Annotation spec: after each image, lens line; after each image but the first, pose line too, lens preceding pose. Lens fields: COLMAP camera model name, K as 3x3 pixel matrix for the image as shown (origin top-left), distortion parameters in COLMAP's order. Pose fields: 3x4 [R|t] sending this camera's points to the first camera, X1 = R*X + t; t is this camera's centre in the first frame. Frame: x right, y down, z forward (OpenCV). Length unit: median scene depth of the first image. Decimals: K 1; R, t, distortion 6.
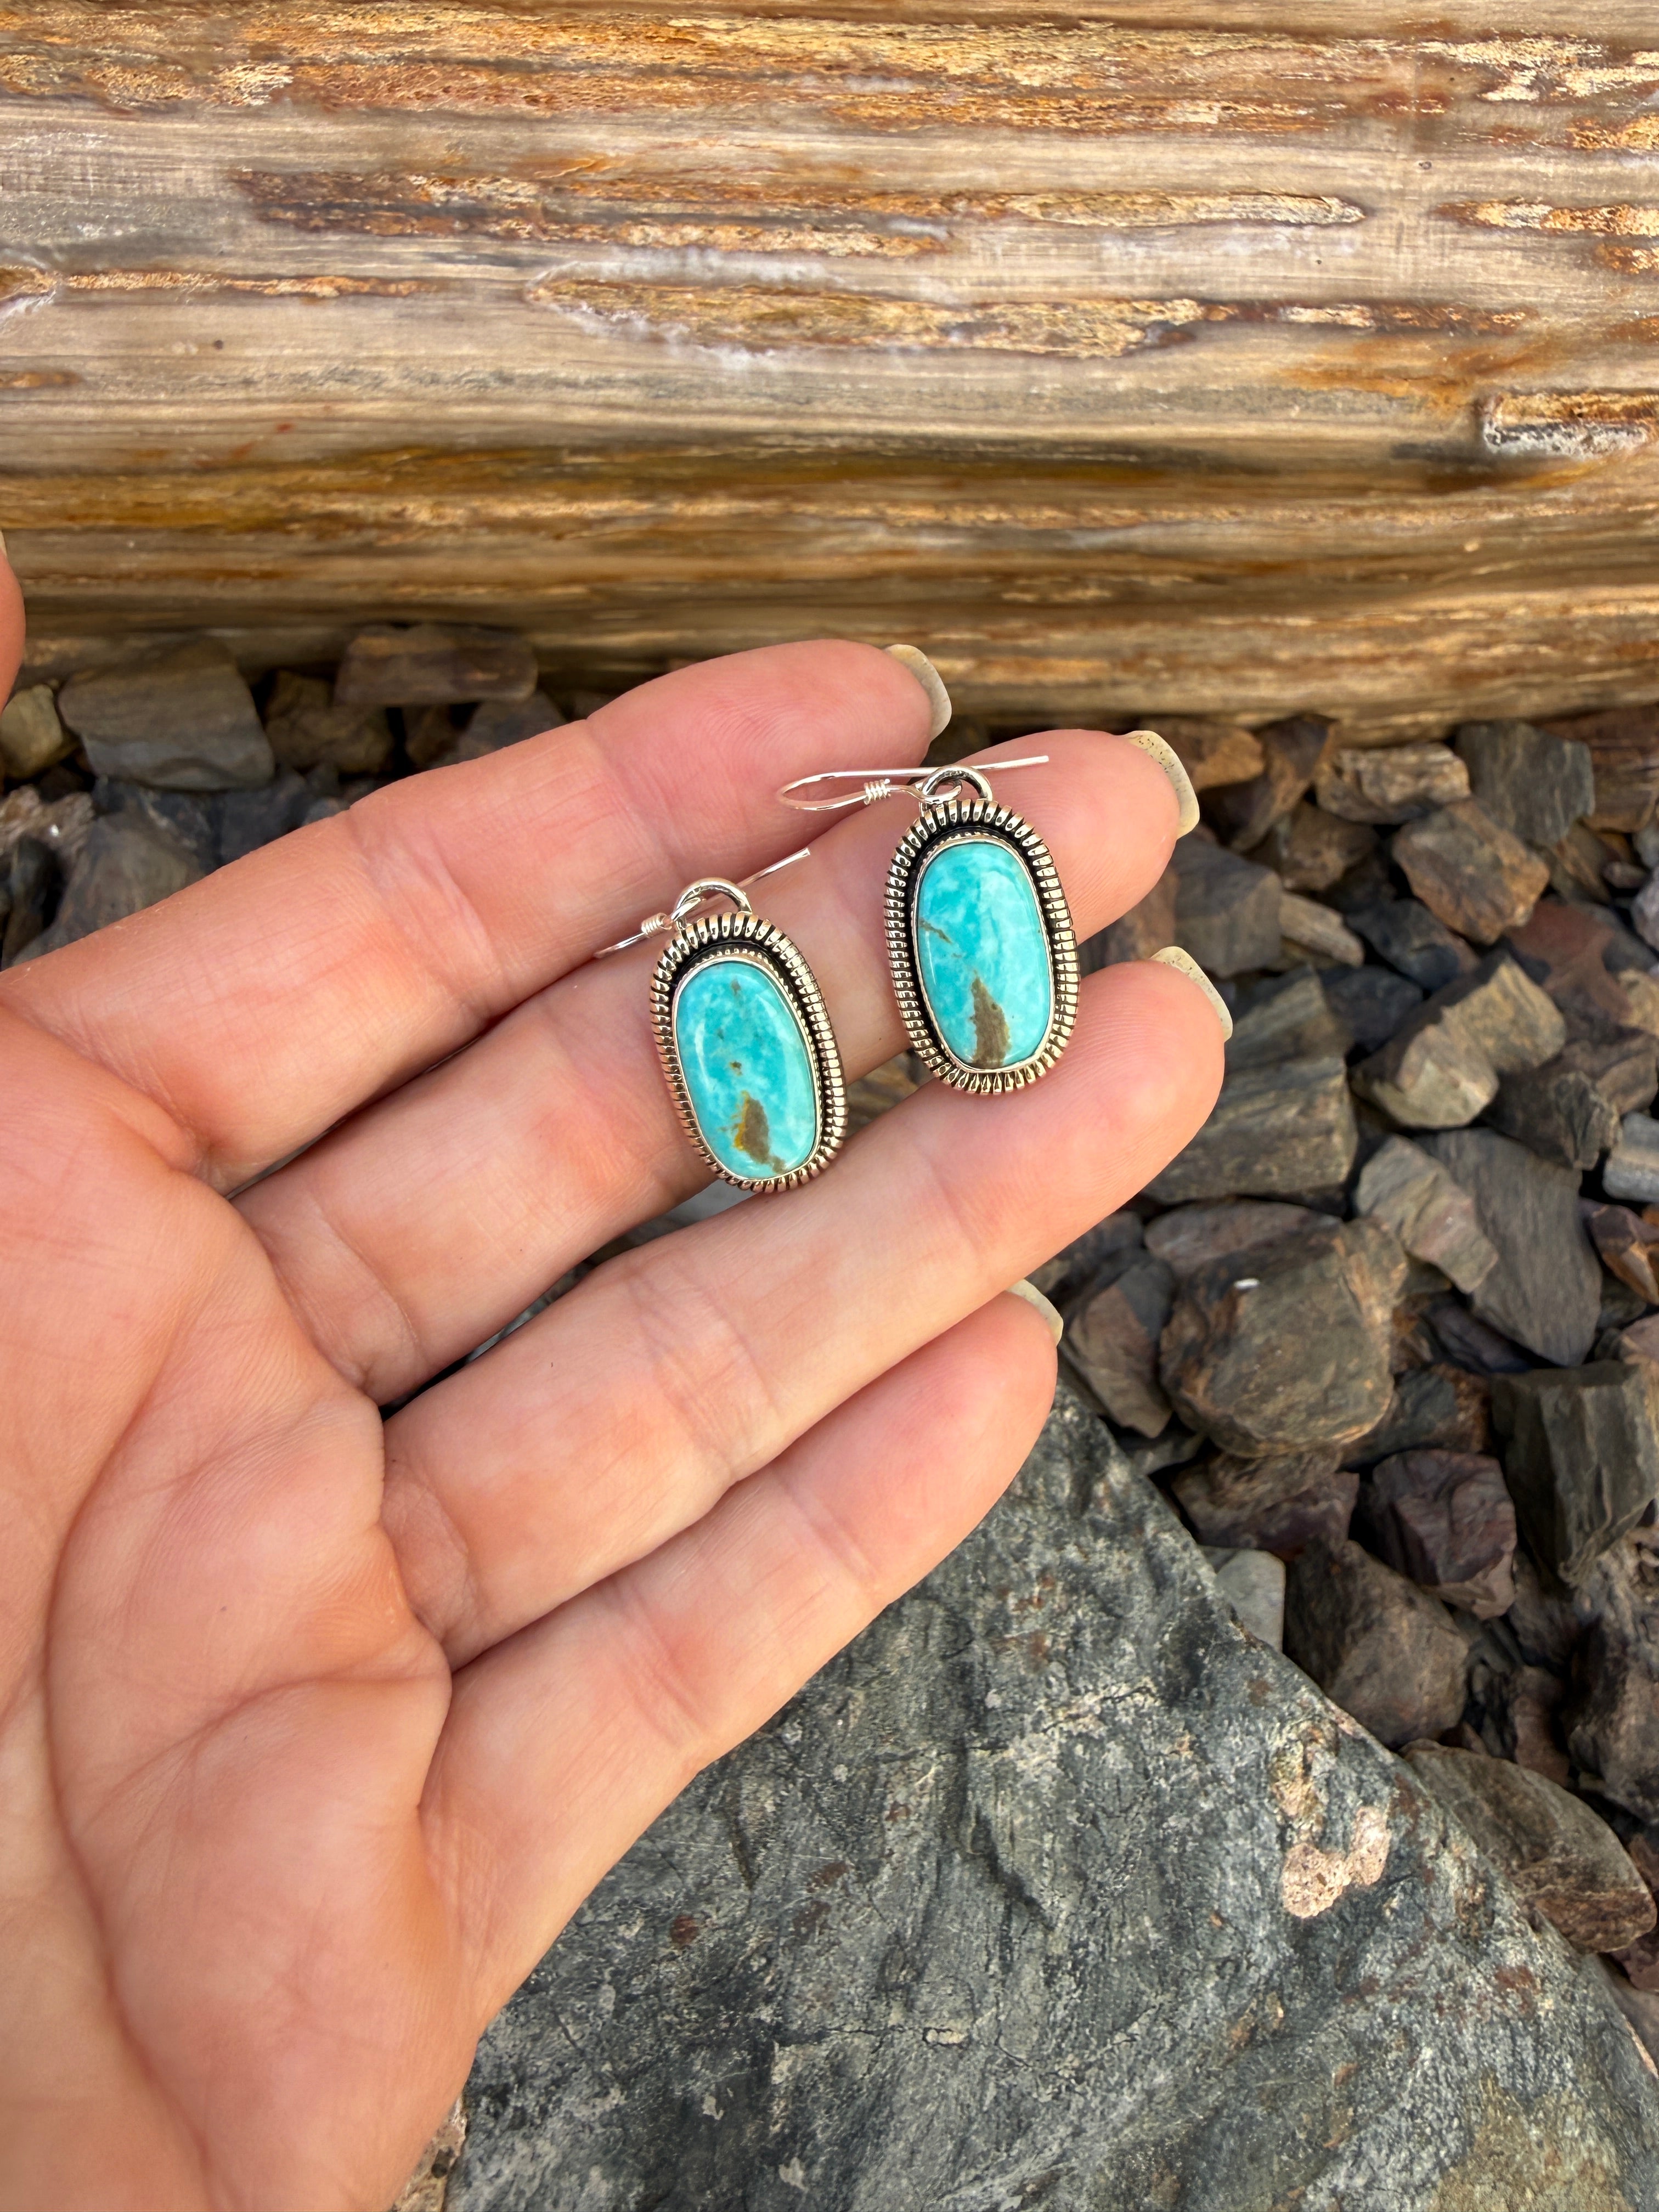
lens RADIAL K [[1589.7, 0, 841.0], [0, 1589.7, 906.4], [0, 0, 1]] dist [0.013573, 0.000468]
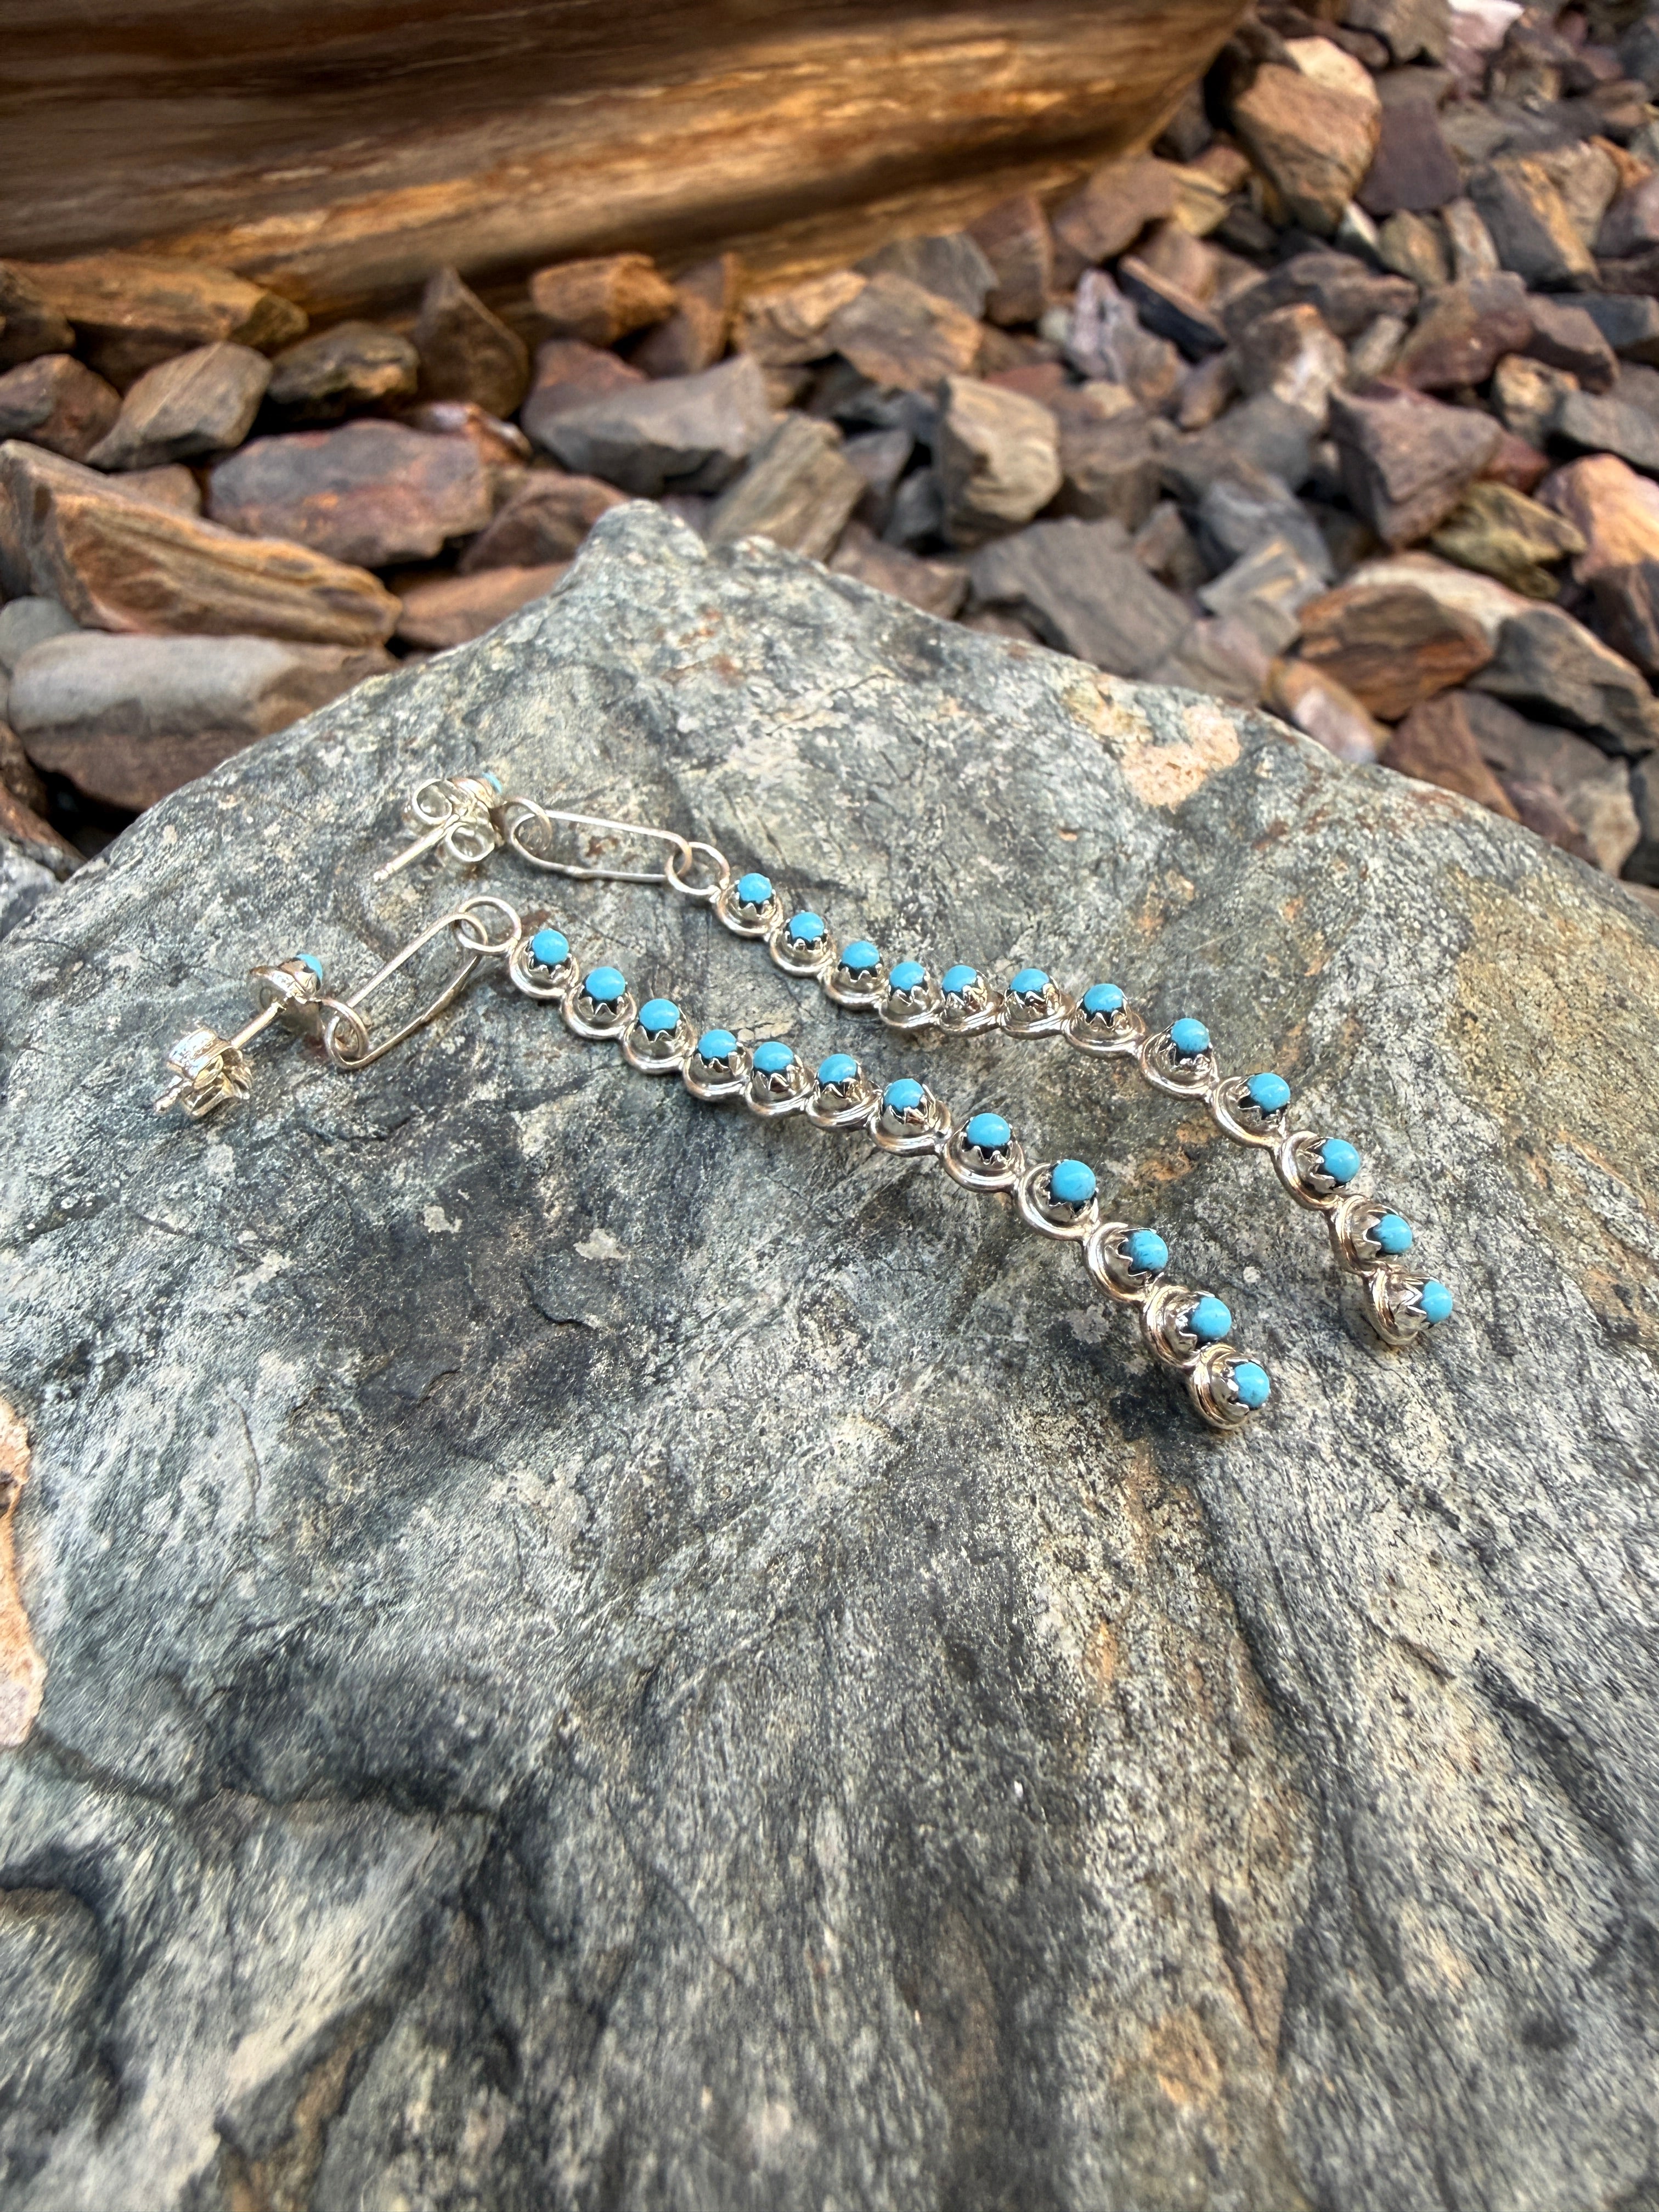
lens RADIAL K [[1603.6, 0, 822.9], [0, 1603.6, 906.7], [0, 0, 1]] dist [-0.002265, 0.019000]
pose [[0.909699, -0.307094, 0.279537, -0.073221], [0.351607, 0.927763, -0.125013, 0.684641], [-0.220953, 0.212011, 0.951962, 0.331981]]
